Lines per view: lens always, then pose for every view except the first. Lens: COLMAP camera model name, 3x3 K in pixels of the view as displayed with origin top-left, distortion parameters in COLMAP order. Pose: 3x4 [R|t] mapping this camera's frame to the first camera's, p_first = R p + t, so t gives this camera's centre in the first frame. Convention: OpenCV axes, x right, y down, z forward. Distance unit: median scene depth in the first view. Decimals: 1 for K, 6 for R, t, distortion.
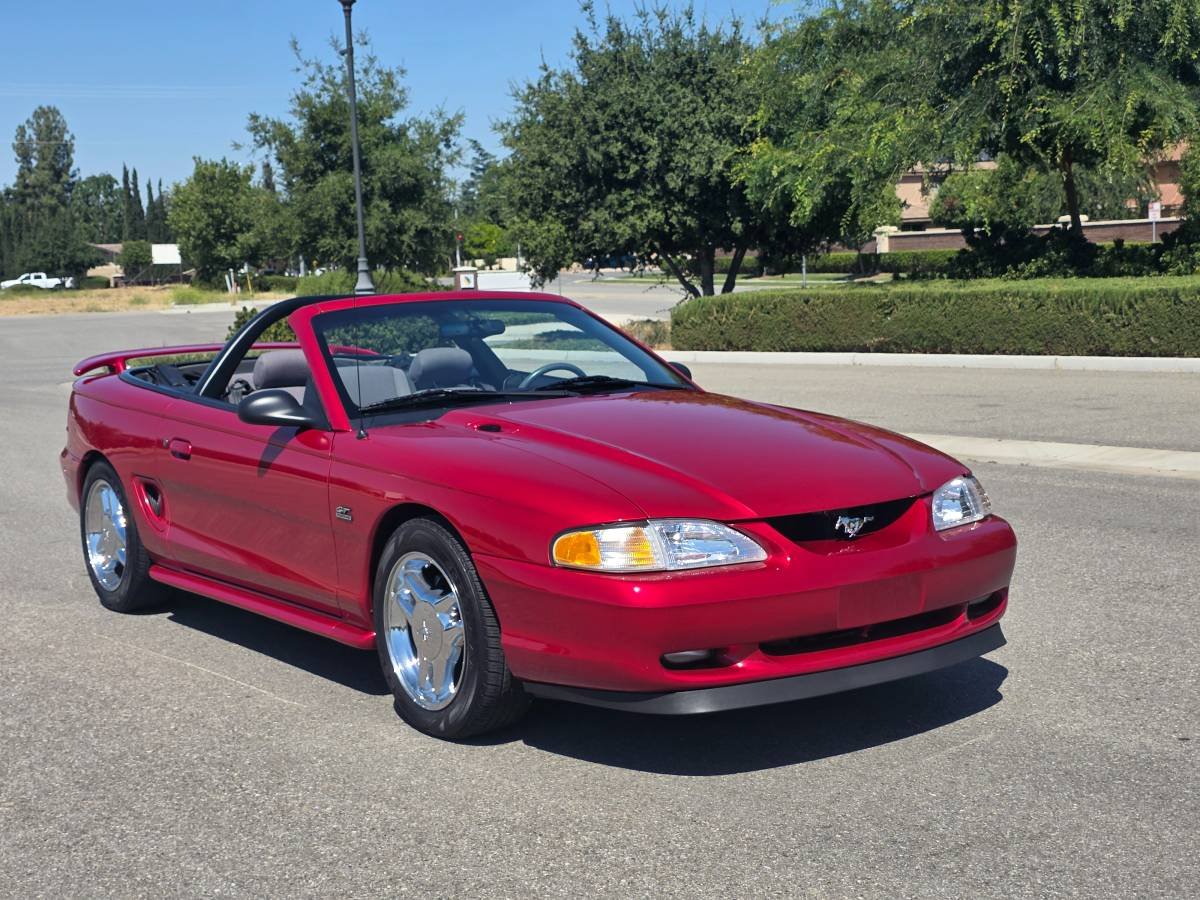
lens RADIAL K [[1568.5, 0, 600.0], [0, 1568.5, 450.0], [0, 0, 1]] dist [0.166980, -0.572461]
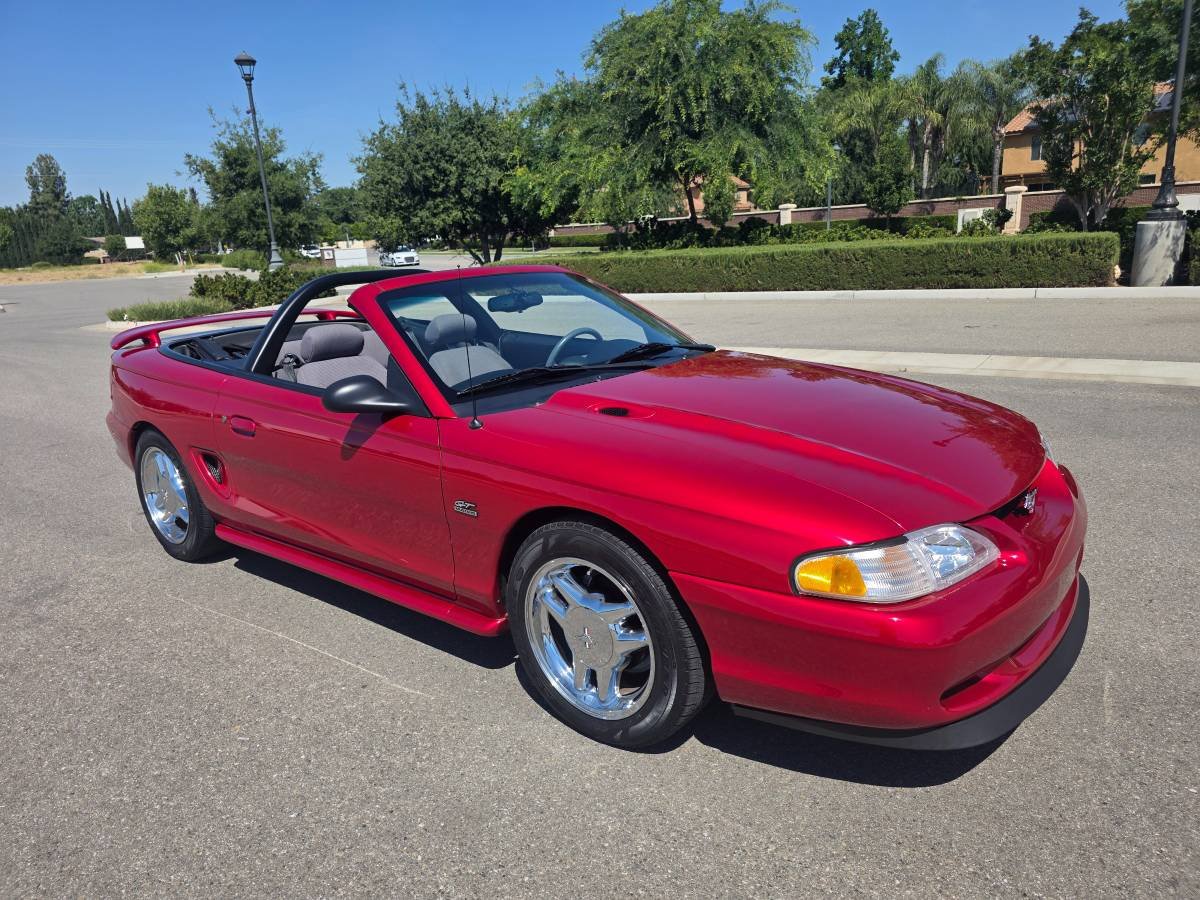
lens RADIAL K [[800.7, 0, 593.6], [0, 800.7, 442.3], [0, 0, 1]] dist [0.035193, -0.038501]
pose [[0.970931, -0.073756, 0.227713, -0.036860], [0.044544, 0.990400, 0.130859, -0.011281], [-0.235178, -0.116912, 0.964895, 0.097952]]
